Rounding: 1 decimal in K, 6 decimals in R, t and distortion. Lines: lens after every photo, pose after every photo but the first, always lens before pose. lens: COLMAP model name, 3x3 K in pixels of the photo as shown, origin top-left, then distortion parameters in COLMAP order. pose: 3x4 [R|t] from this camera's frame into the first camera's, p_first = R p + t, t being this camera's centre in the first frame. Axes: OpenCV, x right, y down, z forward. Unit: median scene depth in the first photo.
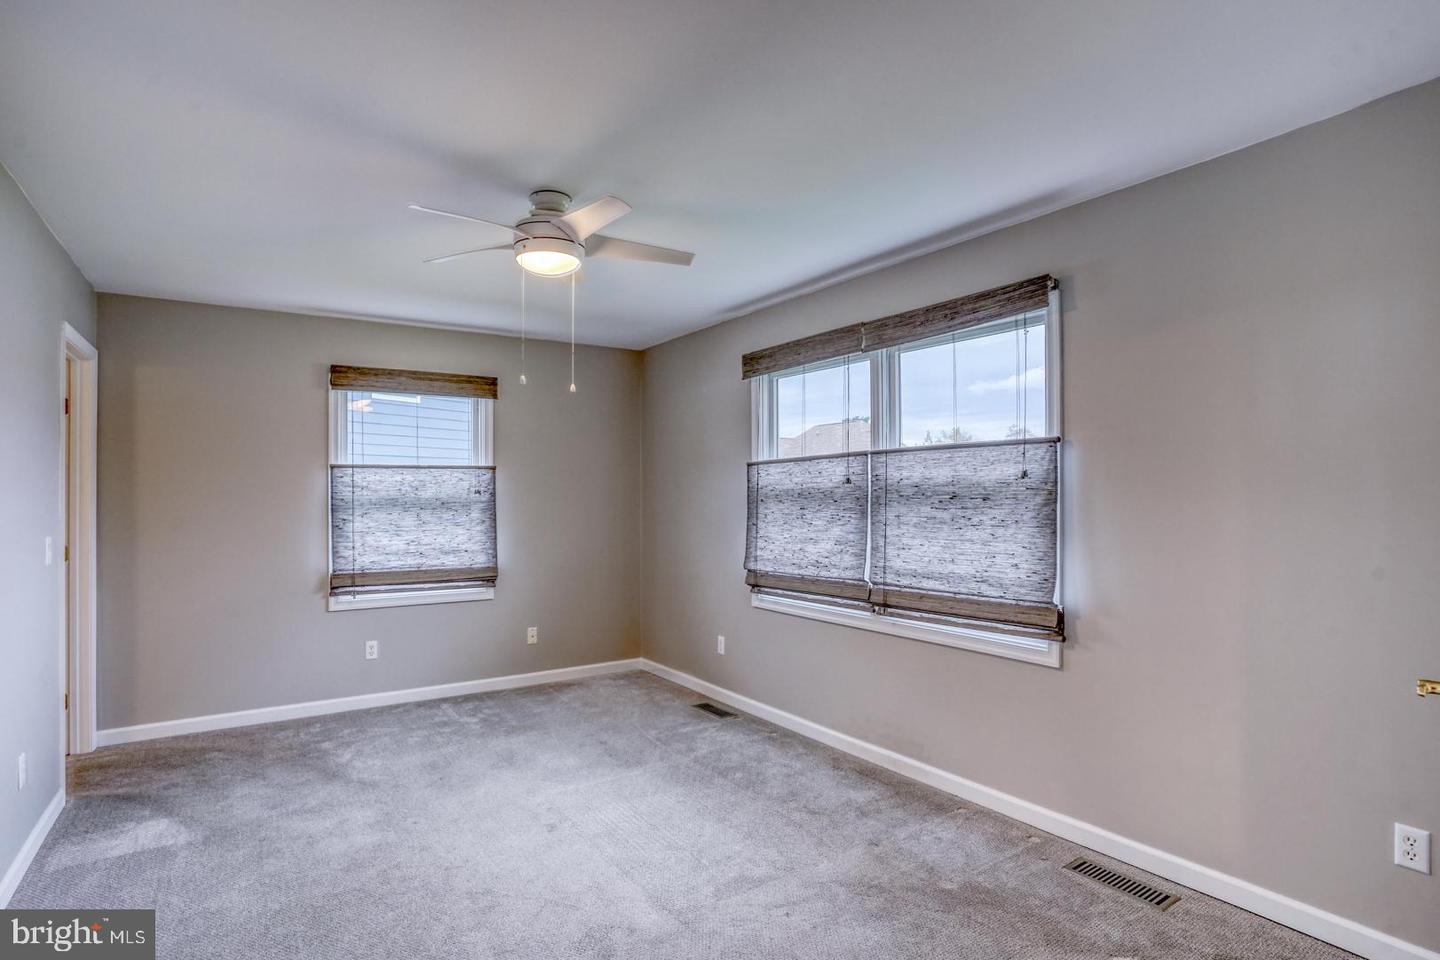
lens RADIAL K [[719.4, 0, 691.1], [0, 719.4, 499.3], [0, 0, 1]] dist [-0.036213, 0.000476]
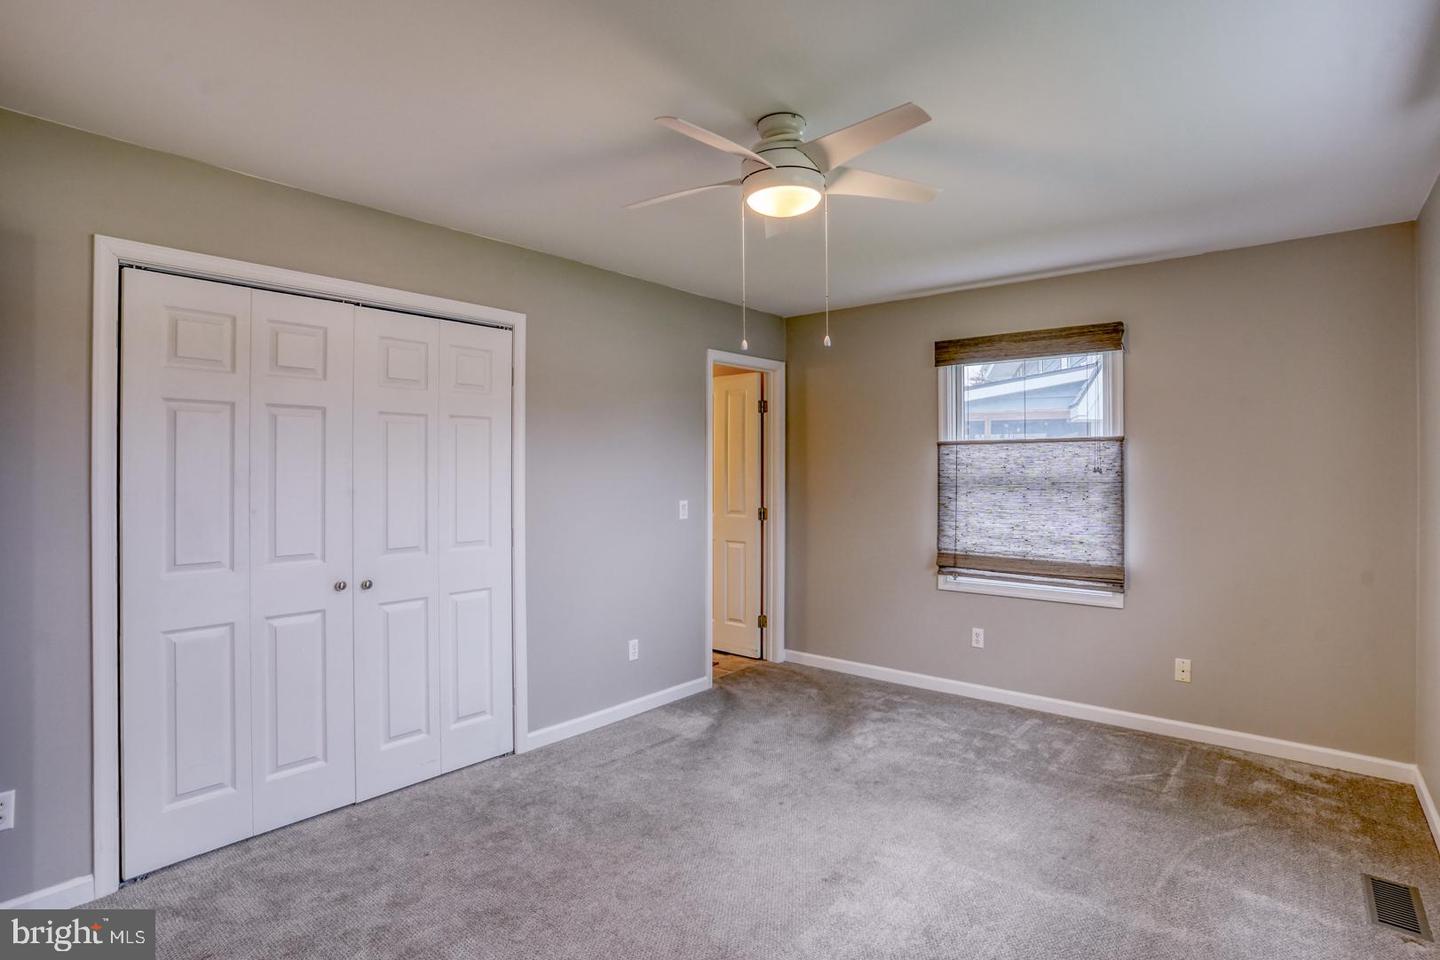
lens RADIAL K [[715.7, 0, 727.9], [0, 715.7, 474.7], [0, 0, 1]] dist [-0.082949, 0.039129]
pose [[0.313549, 0.010310, -0.949516, 0.313375], [-0.009492, 0.999925, 0.007723, -0.007267], [0.949525, 0.006591, 0.313623, 0.371887]]
